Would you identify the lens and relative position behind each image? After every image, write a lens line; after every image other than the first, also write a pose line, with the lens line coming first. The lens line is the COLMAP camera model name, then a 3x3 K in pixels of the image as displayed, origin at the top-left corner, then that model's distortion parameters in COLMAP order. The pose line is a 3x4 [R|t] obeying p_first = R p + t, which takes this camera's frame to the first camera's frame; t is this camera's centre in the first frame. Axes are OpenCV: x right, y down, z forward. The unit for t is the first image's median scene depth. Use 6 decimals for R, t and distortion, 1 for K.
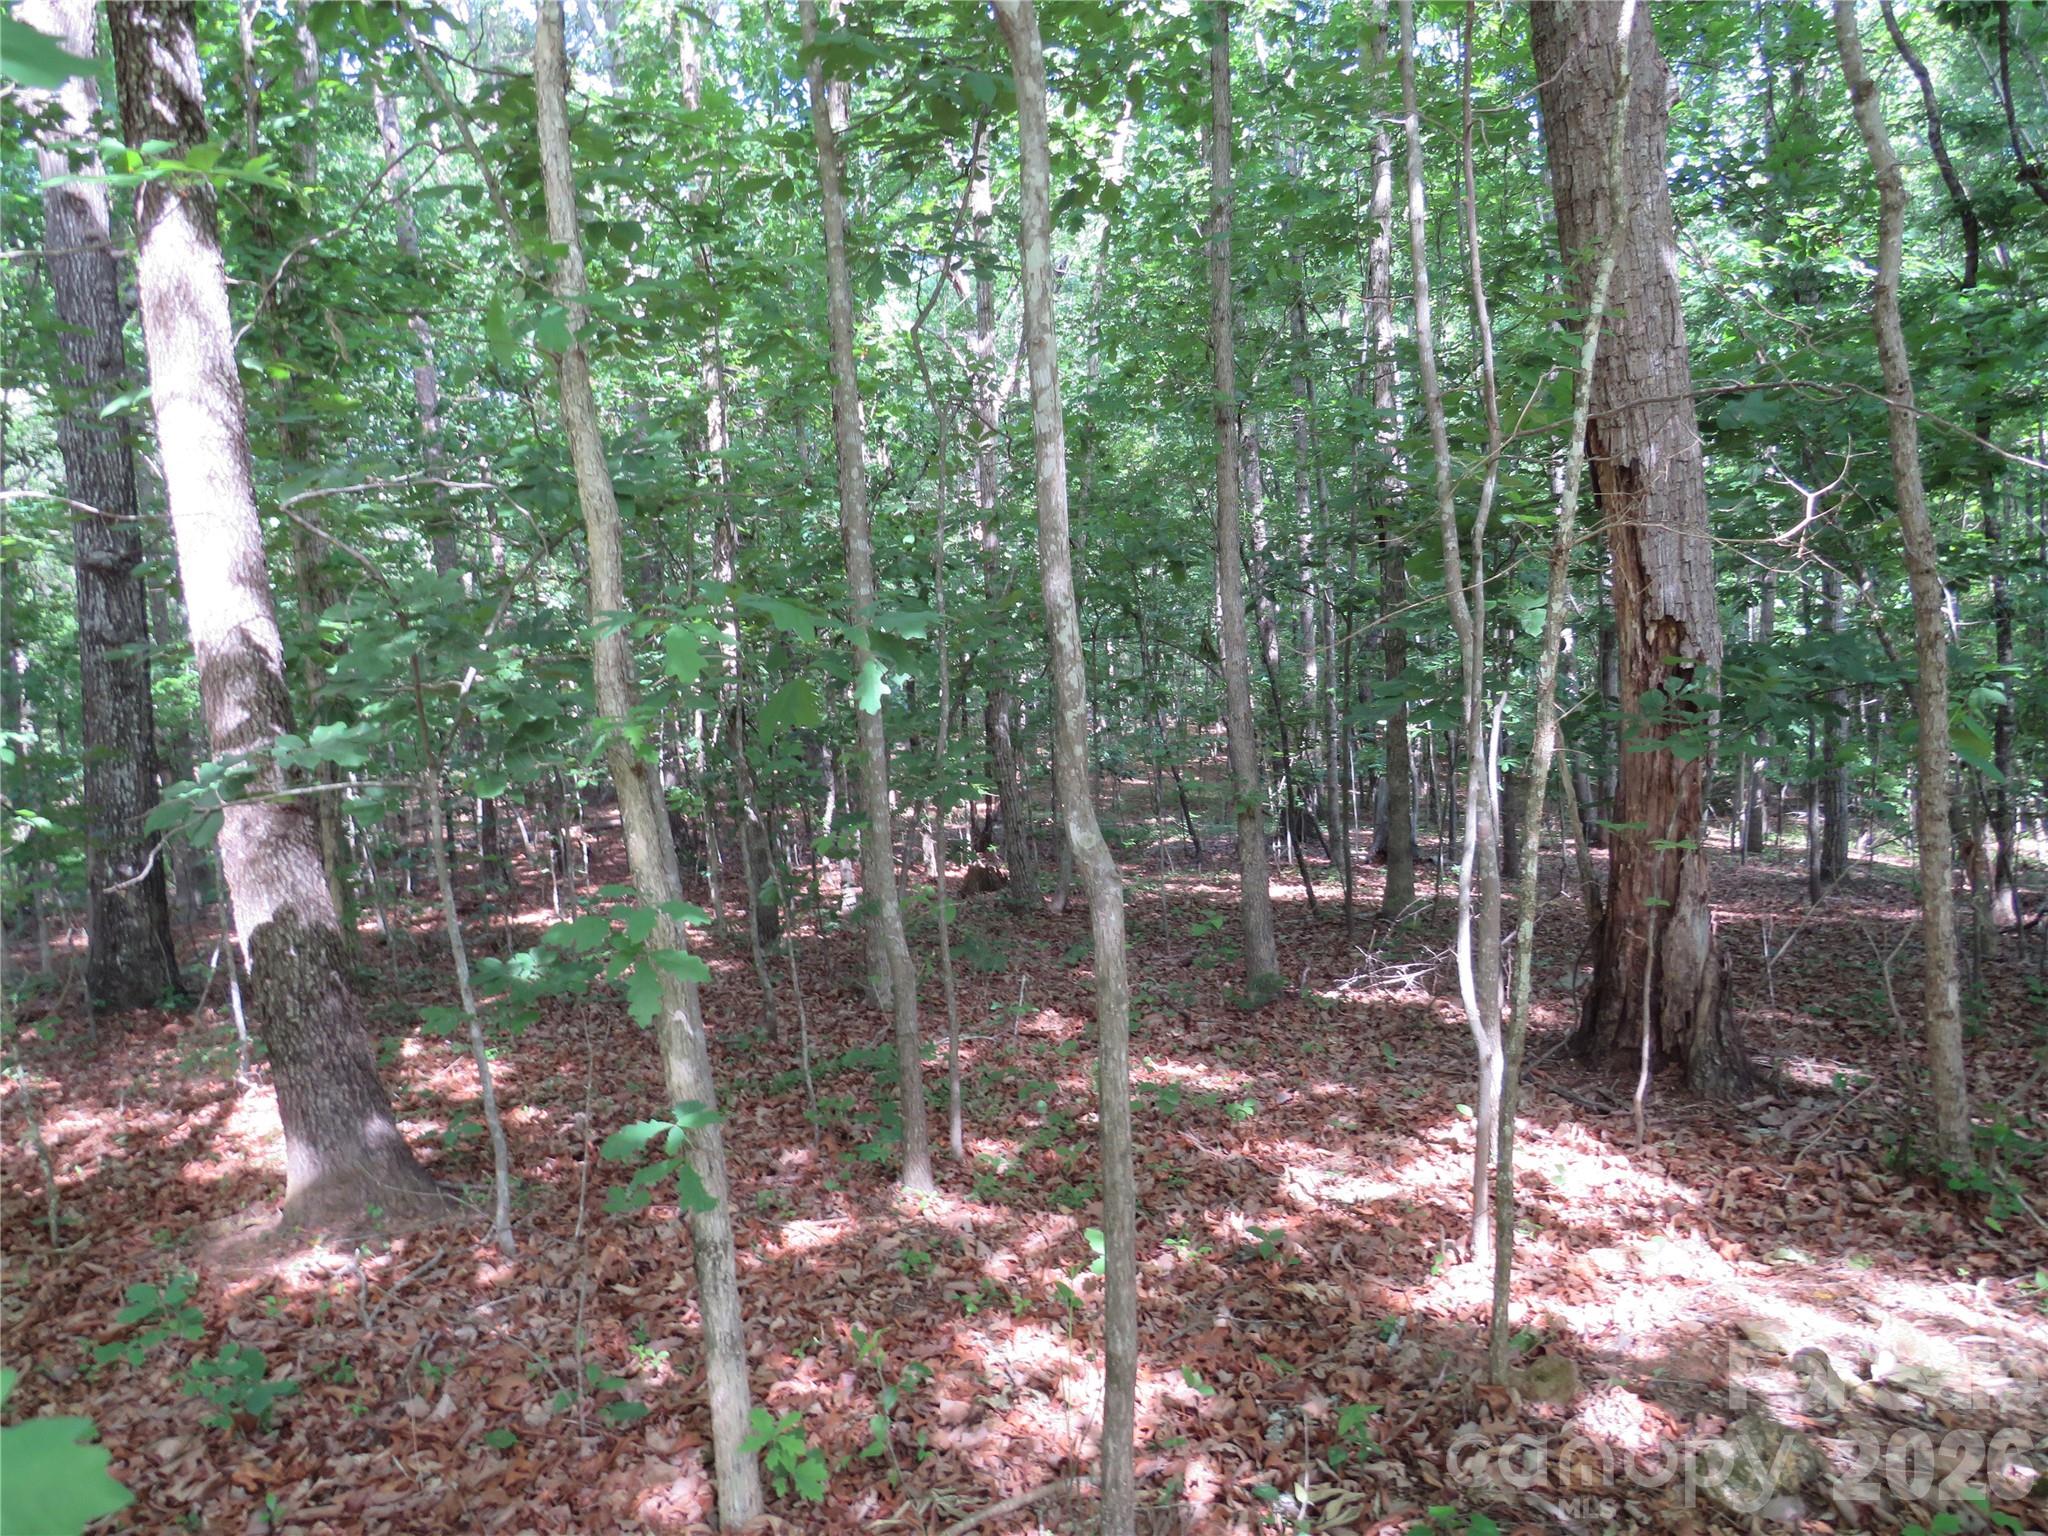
lens RADIAL K [[1462.2, 0, 1017.8], [0, 1462.2, 768.3], [0, 0, 1]] dist [-0.016733, -0.002754]
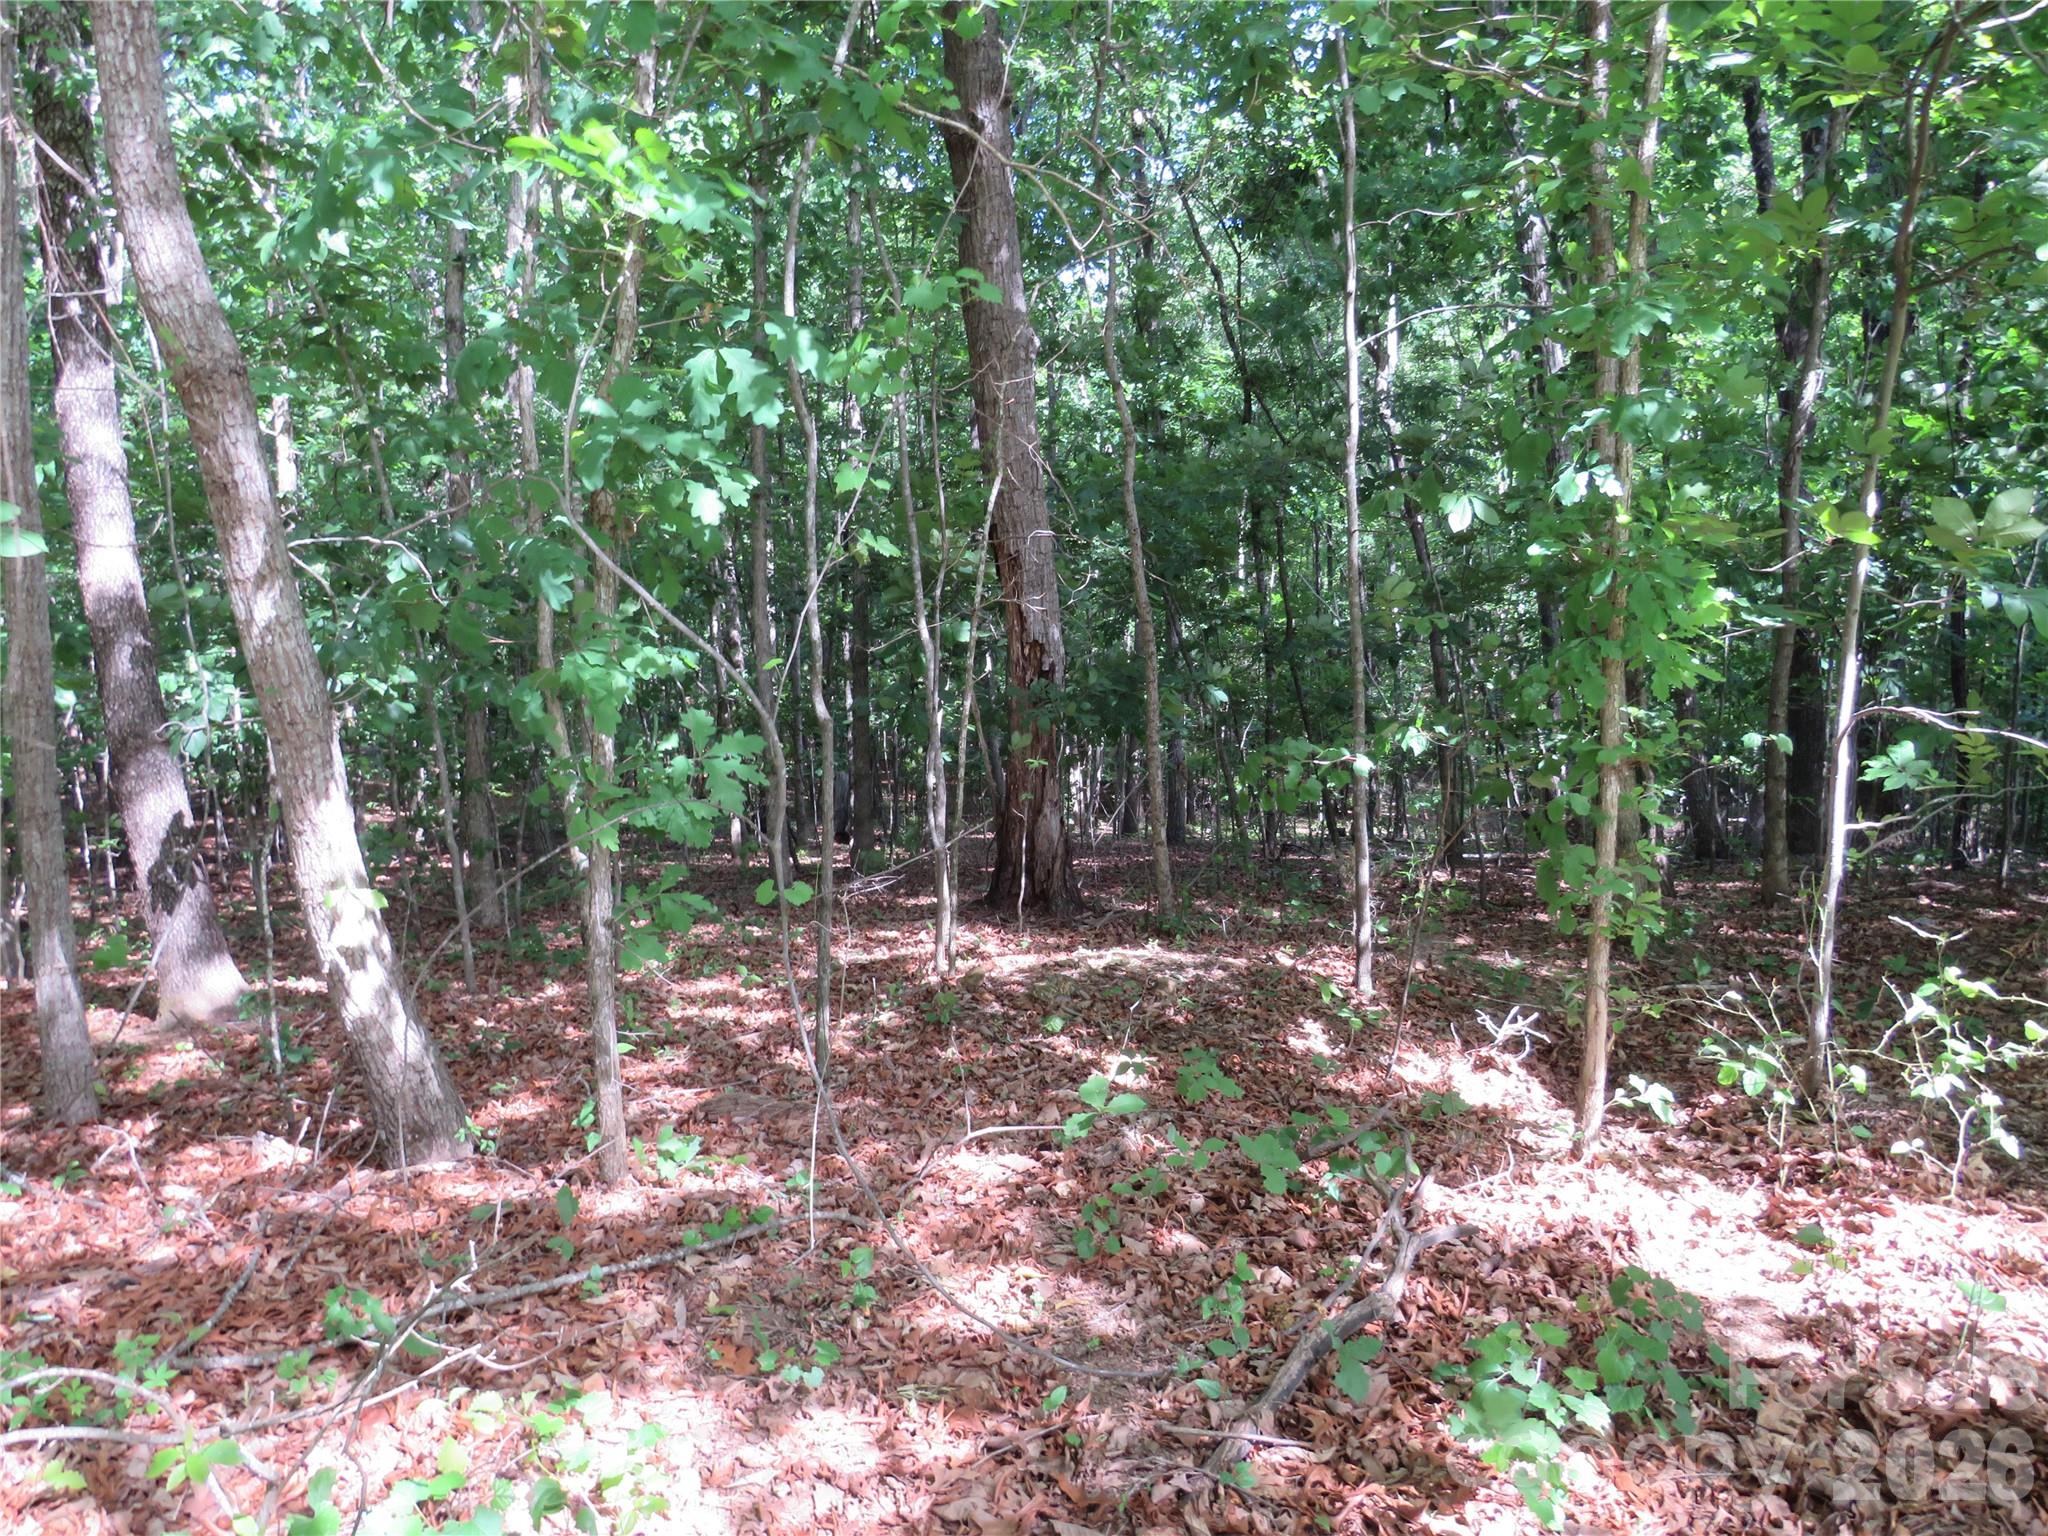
lens RADIAL K [[1462.2, 0, 1038.8], [0, 1462.2, 748.7], [0, 0, 1]] dist [-0.016733, -0.002754]
pose [[0.921795, 0.006763, 0.387618, -0.240867], [0.005034, 0.999555, -0.029413, 0.079934], [-0.387644, 0.029064, 0.921351, -0.643103]]
